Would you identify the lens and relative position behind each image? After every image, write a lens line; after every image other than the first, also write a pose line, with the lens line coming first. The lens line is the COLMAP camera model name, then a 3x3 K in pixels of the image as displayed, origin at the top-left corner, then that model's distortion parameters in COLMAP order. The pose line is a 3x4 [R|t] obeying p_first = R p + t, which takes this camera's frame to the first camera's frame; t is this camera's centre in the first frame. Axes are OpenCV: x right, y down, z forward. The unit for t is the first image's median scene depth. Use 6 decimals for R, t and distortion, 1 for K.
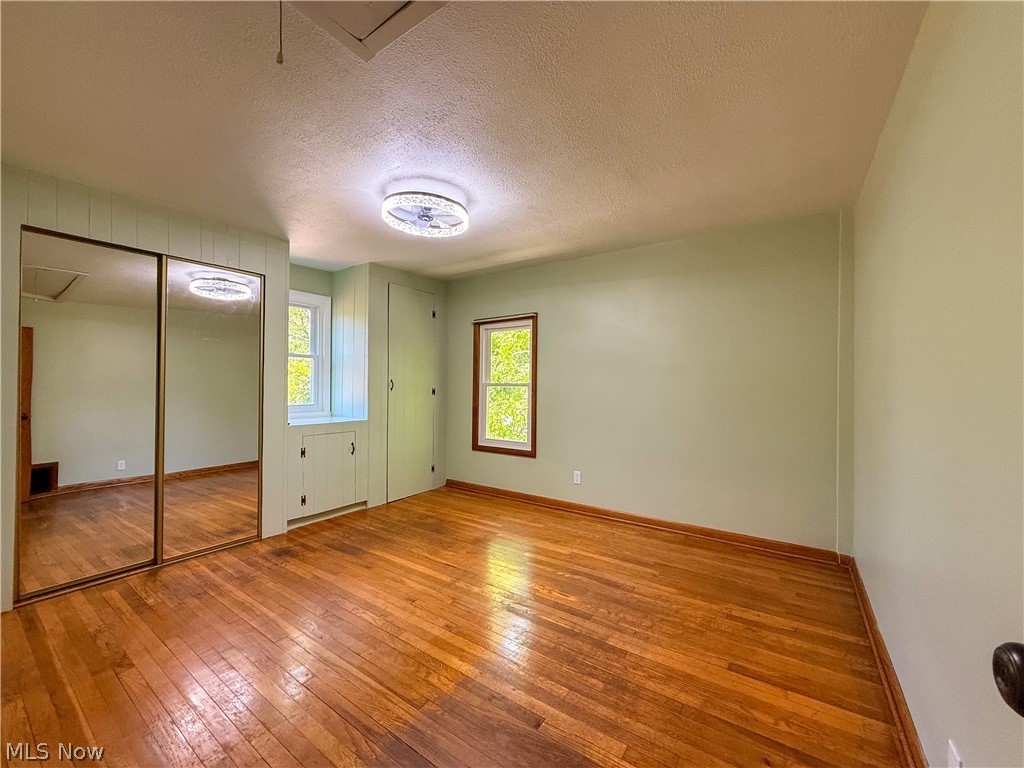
lens RADIAL K [[405.3, 0, 512.0], [0, 405.3, 384.0], [0, 0, 1]] dist [-0.000744, 0.000080]
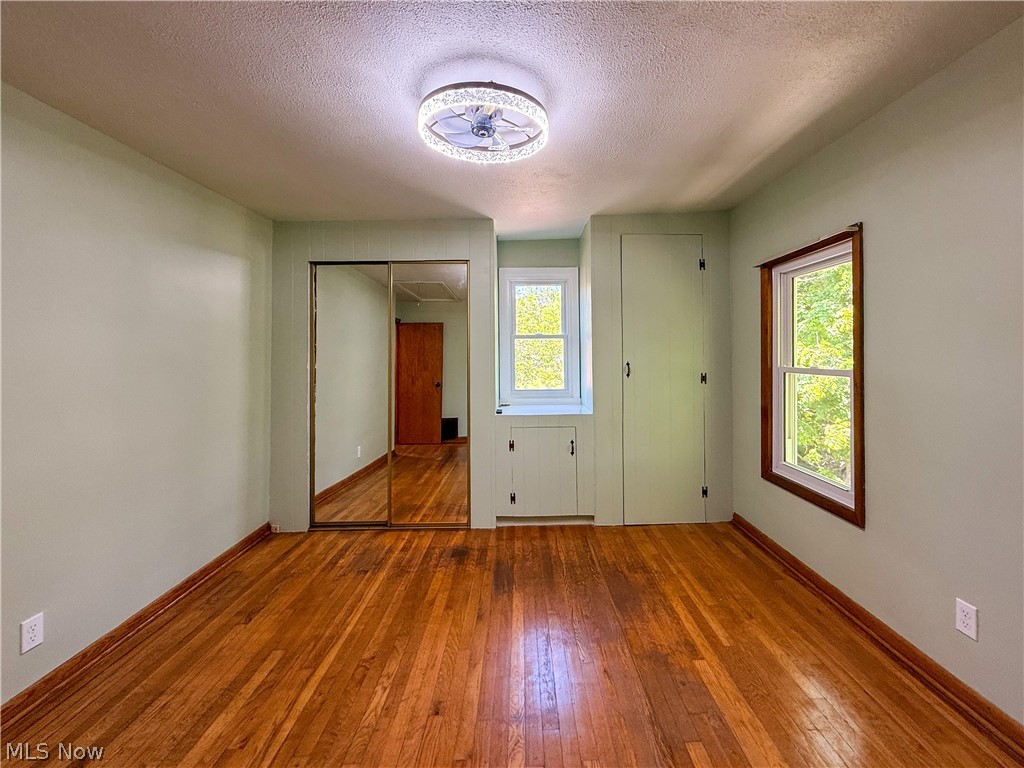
lens RADIAL K [[420.2, 0, 528.6], [0, 420.2, 351.4], [0, 0, 1]] dist [-0.001175, -0.000017]
pose [[0.588867, -0.016420, -0.808063, 0.243460], [0.017300, 0.999821, -0.007710, -0.030839], [0.808045, -0.009440, 0.589045, 0.423510]]
